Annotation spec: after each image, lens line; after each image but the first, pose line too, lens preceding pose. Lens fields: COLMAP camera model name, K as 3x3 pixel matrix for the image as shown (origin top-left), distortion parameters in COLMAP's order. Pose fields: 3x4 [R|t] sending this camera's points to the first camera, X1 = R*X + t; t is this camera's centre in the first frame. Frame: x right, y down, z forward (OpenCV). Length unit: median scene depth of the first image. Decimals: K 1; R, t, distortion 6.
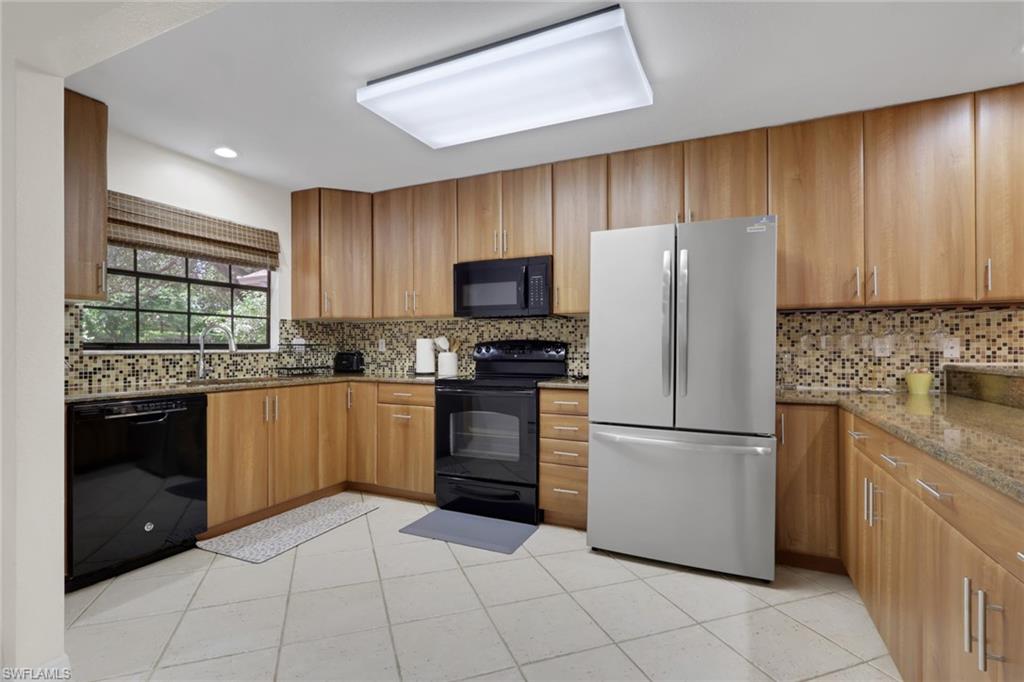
lens RADIAL K [[481.5, 0, 499.3], [0, 481.5, 341.0], [0, 0, 1]] dist [-0.012226, -0.000082]
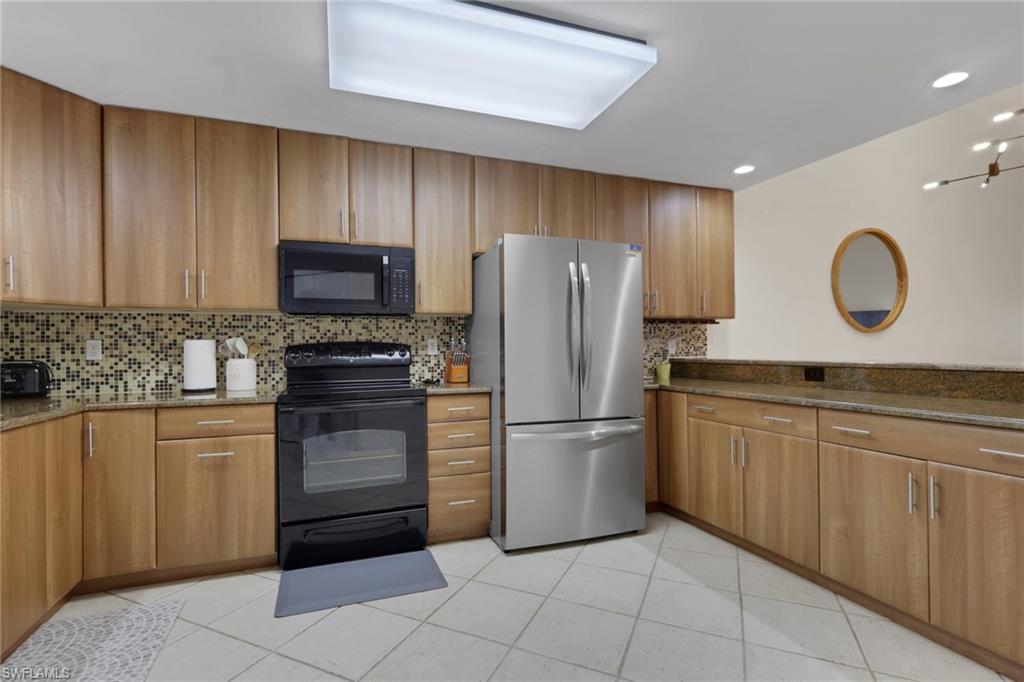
lens RADIAL K [[481.5, 0, 499.3], [0, 481.5, 341.0], [0, 0, 1]] dist [-0.012226, -0.000082]
pose [[0.695927, 0.001237, 0.718111, -0.402661], [0.000095, 0.999998, -0.001815, -0.002272], [-0.718112, 0.001331, 0.695926, 0.238152]]
